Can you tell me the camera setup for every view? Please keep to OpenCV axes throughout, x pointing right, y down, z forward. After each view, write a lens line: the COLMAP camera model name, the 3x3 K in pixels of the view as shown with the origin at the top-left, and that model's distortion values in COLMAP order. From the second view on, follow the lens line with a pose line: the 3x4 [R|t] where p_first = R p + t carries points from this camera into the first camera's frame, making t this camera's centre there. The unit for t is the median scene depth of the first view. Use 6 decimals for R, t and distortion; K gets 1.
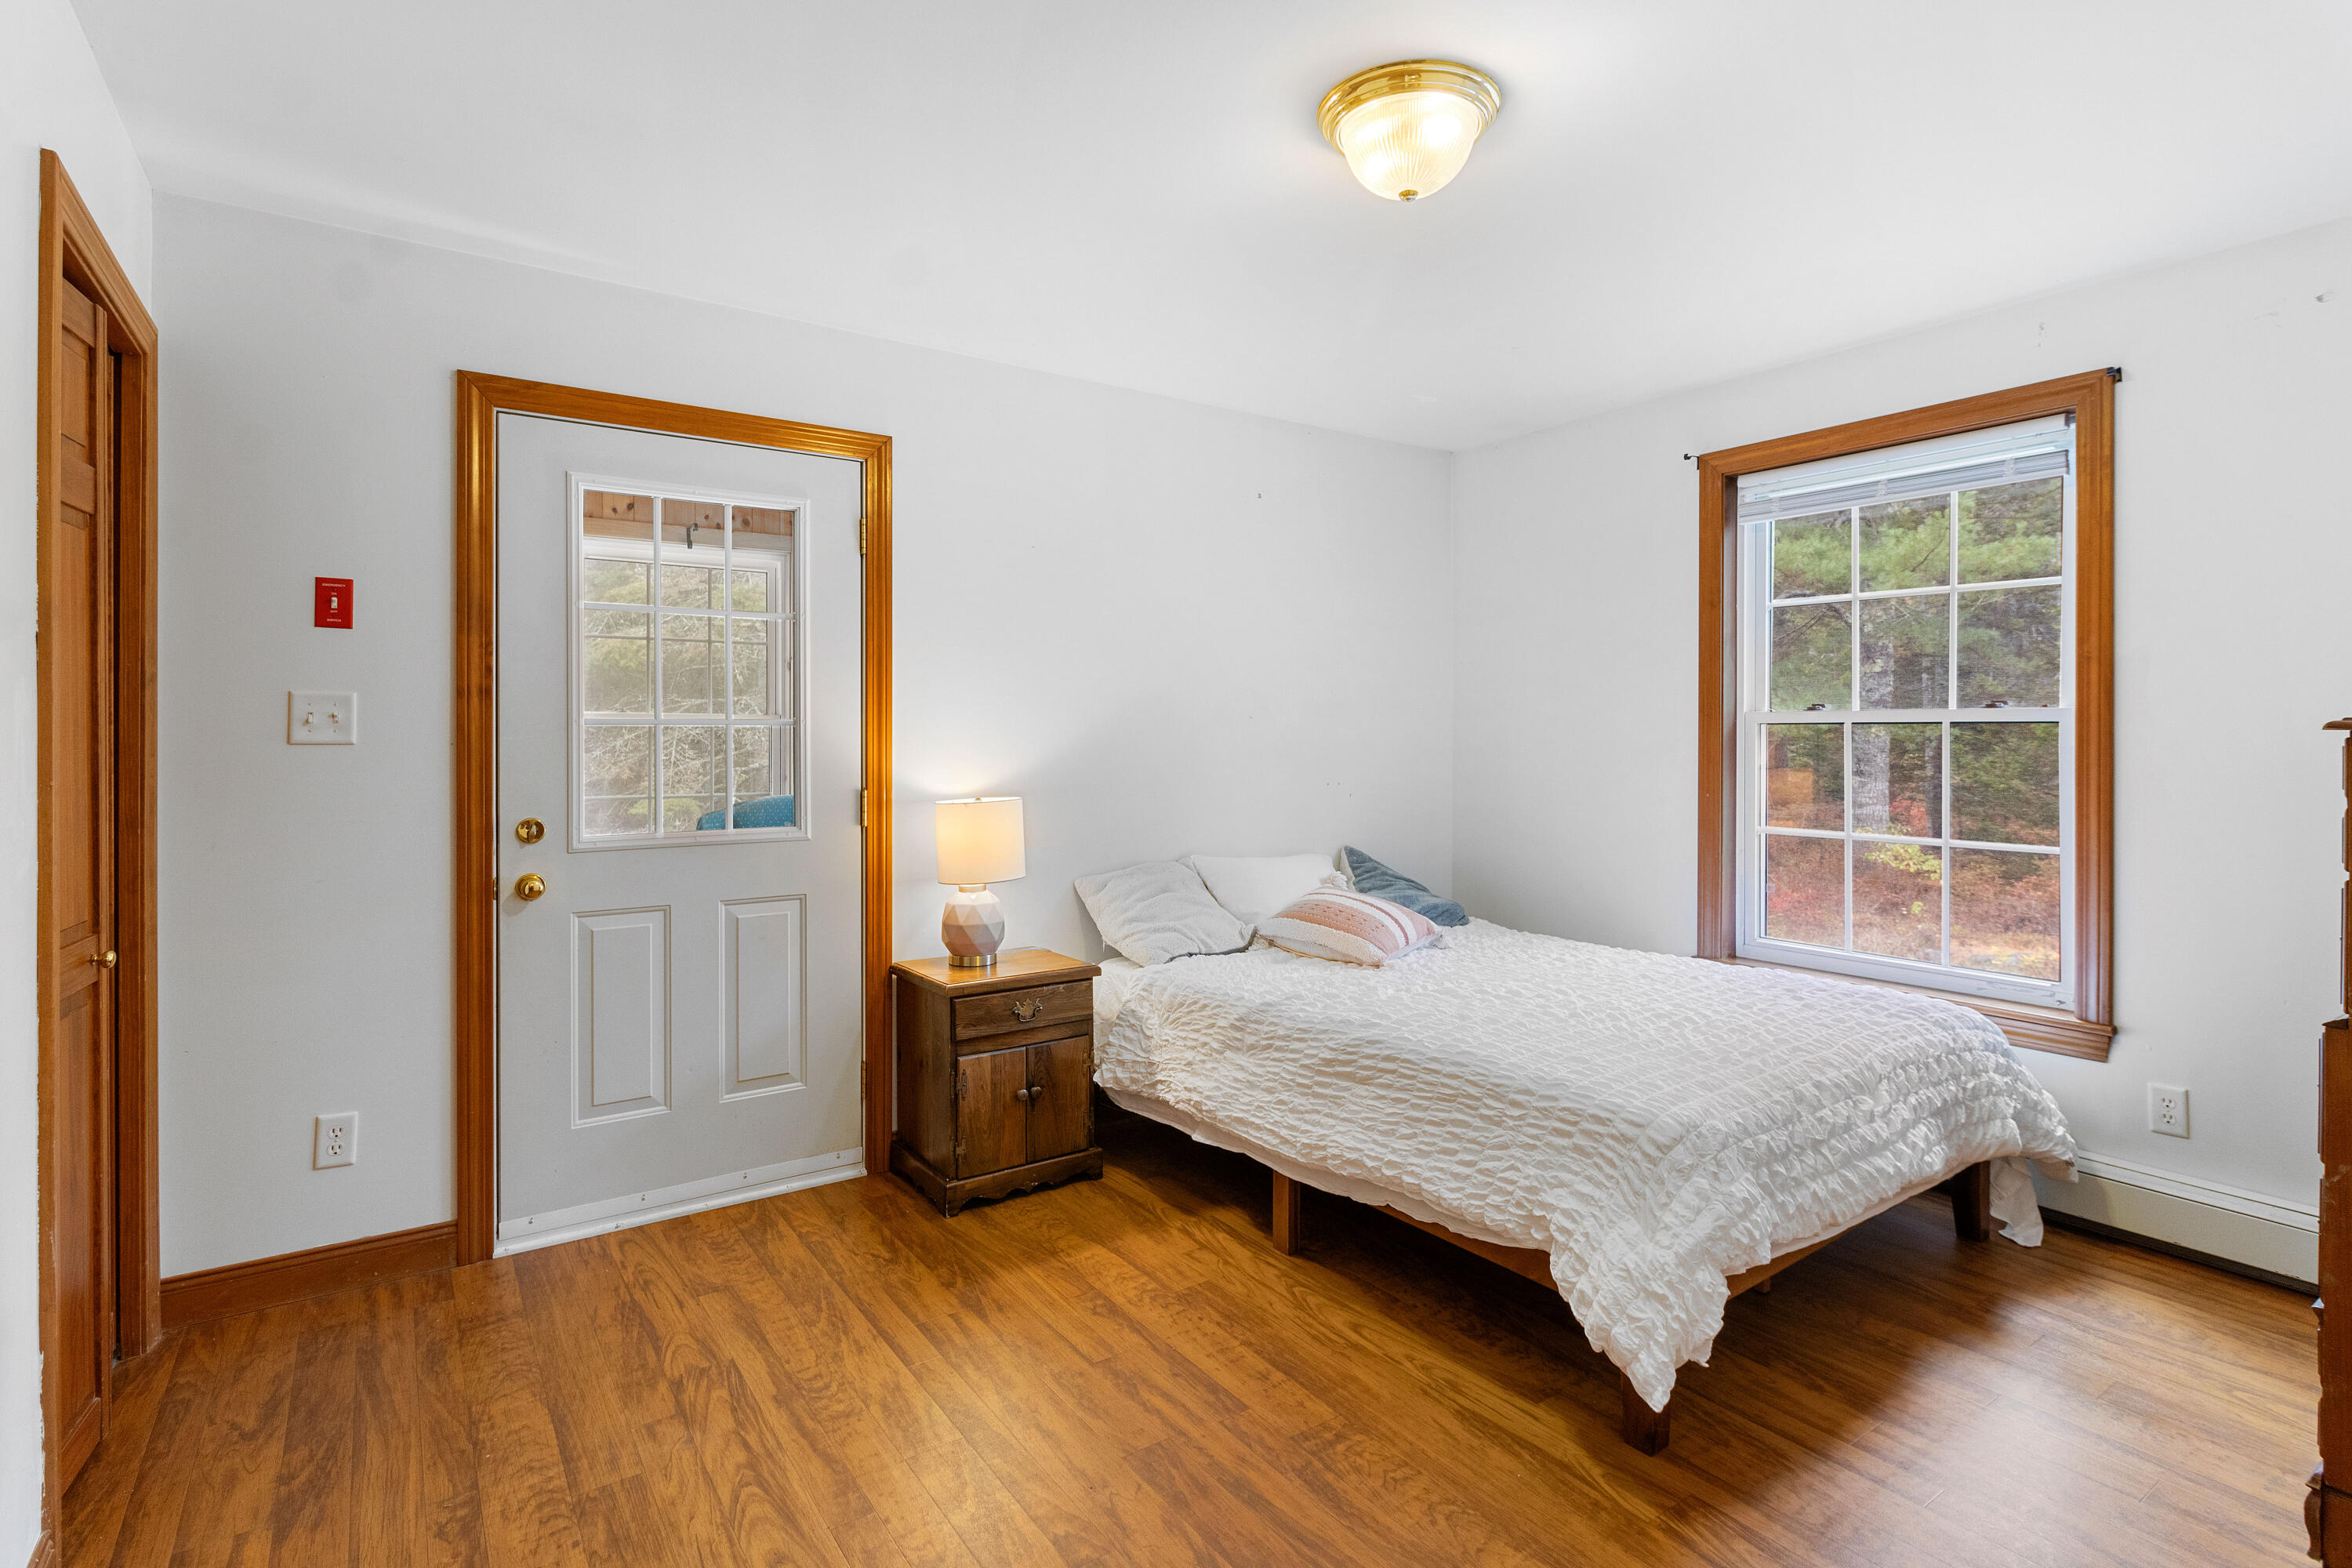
lens RADIAL K [[1166.7, 0, 1175.6], [0, 1166.7, 734.6], [0, 0, 1]] dist [0.000187, 0.000184]
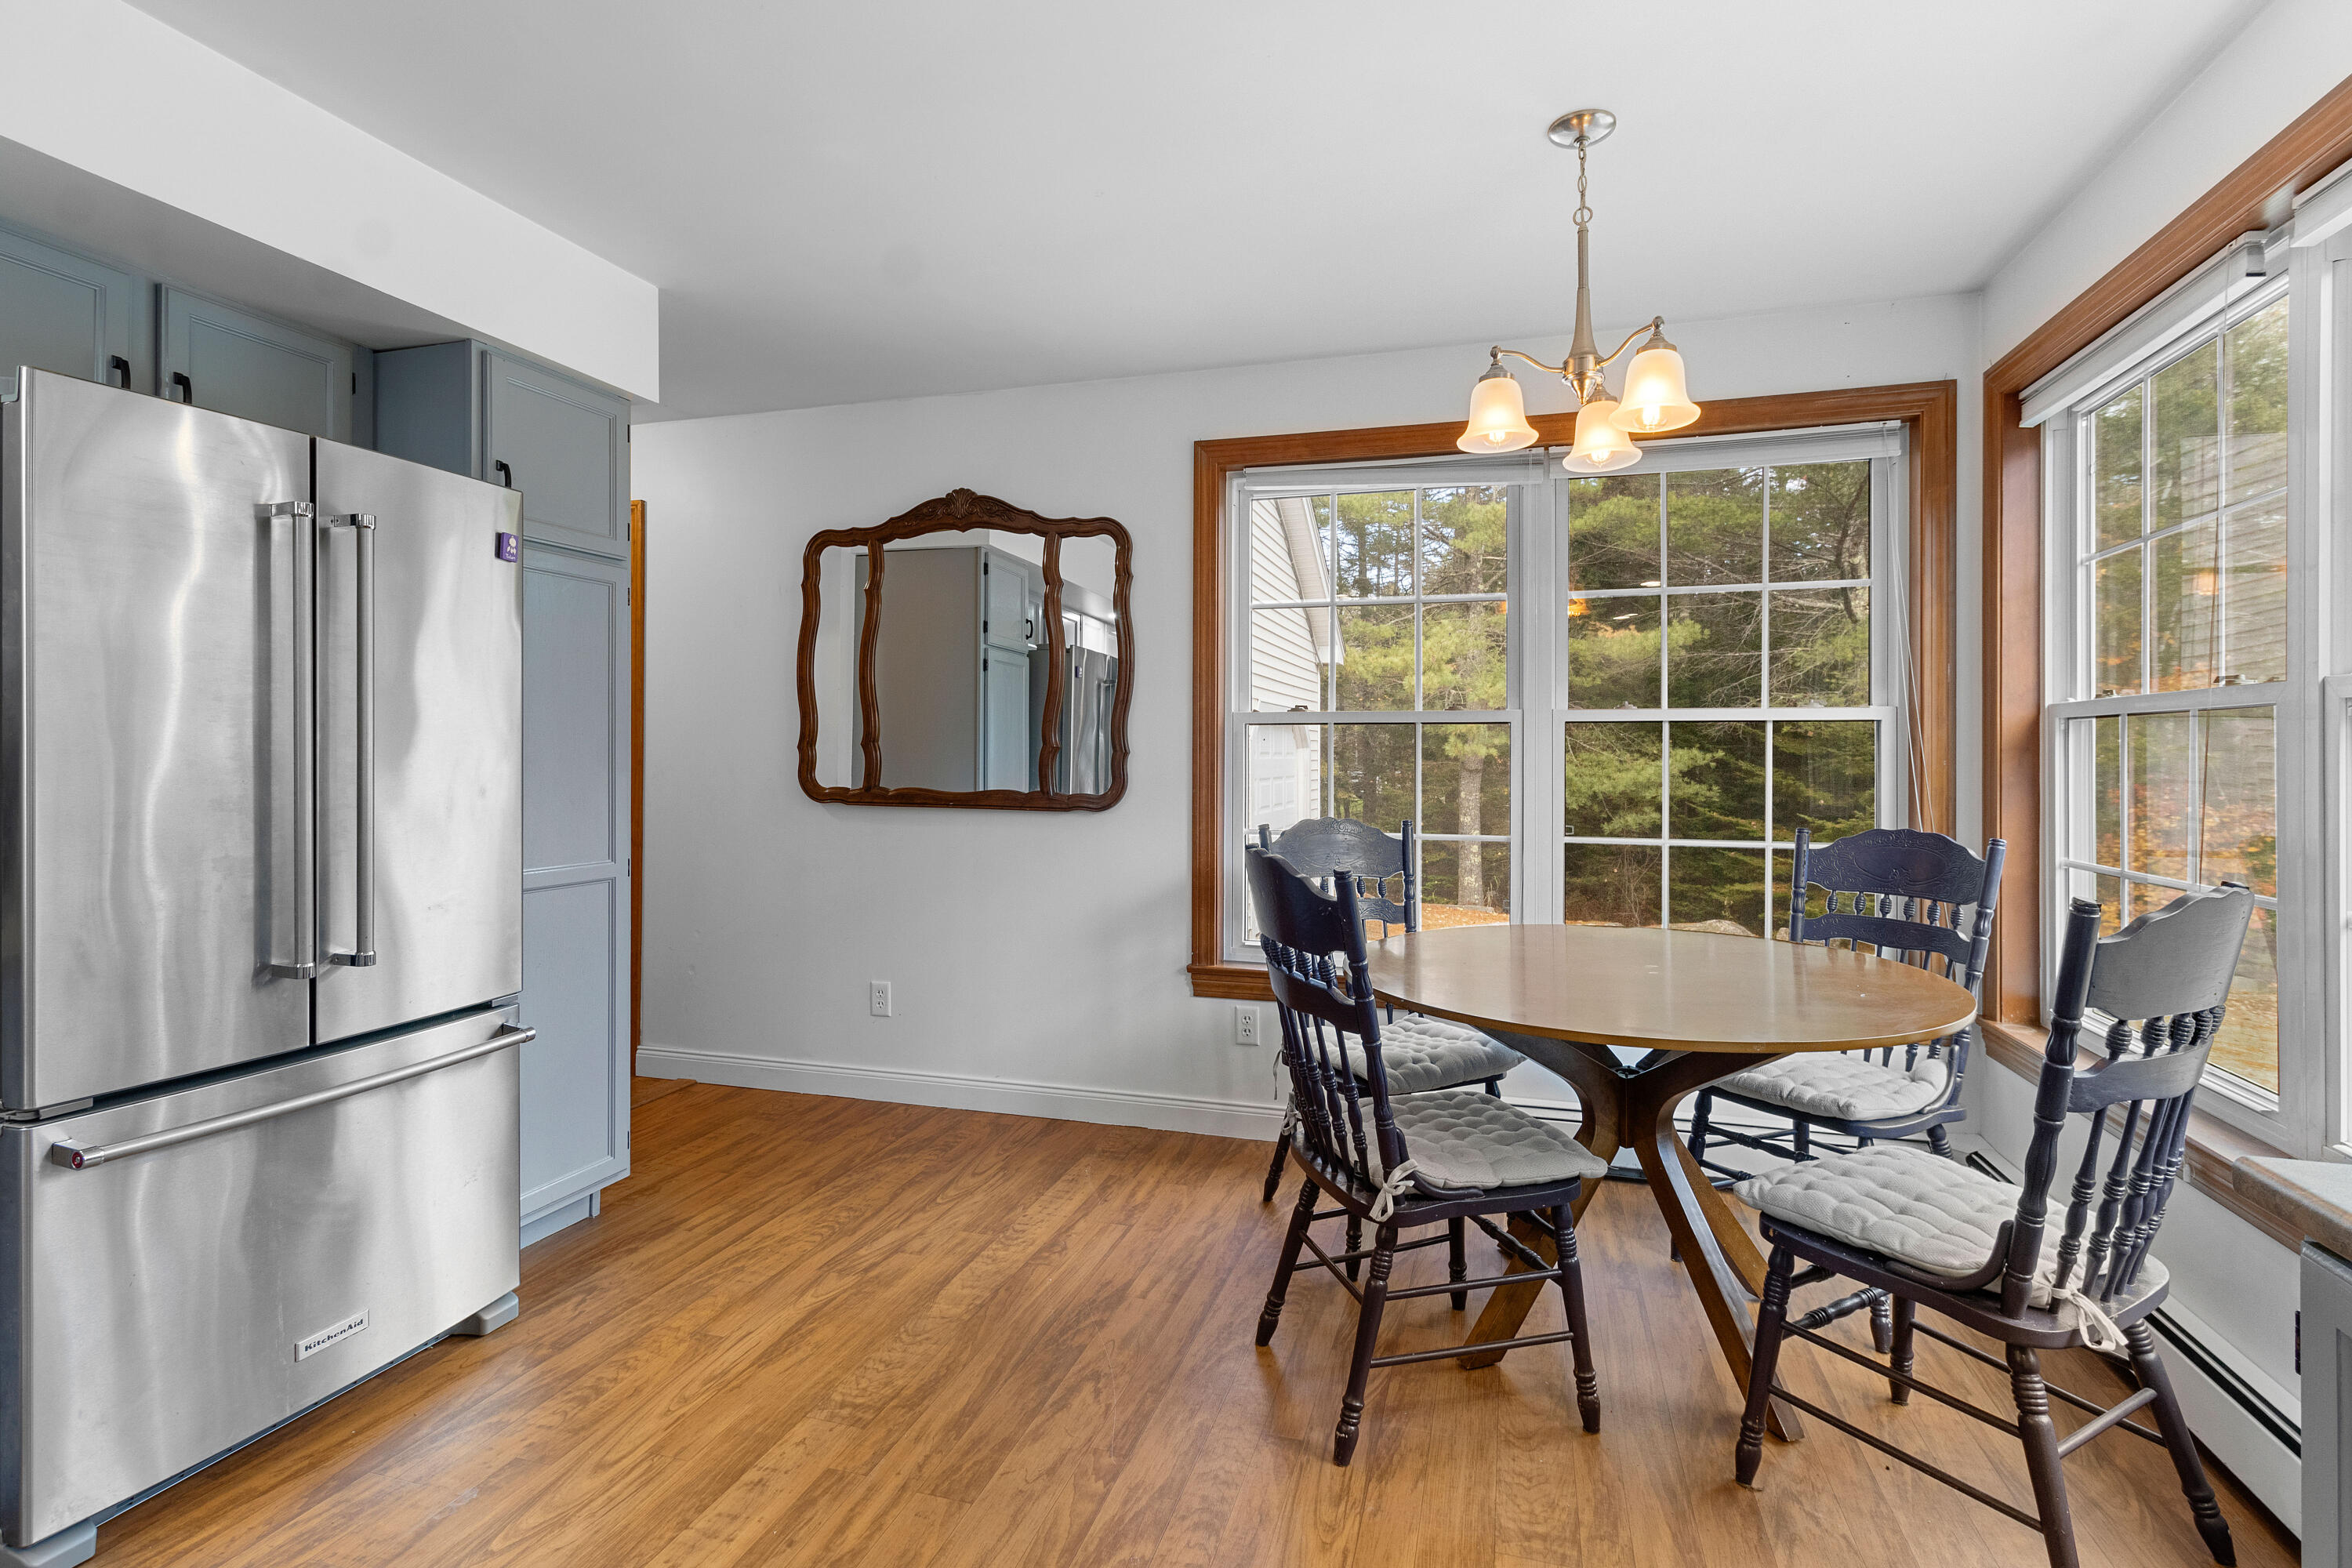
lens RADIAL K [[1101.4, 0, 1185.9], [0, 1101.4, 753.2], [0, 0, 1]] dist [0.015691, 0.000355]
pose [[-0.627623, -0.000045, 0.778517, -1.536537], [0.000345, 1.000000, 0.000335, 0.025568], [-0.778517, 0.000479, -0.627623, 1.474776]]
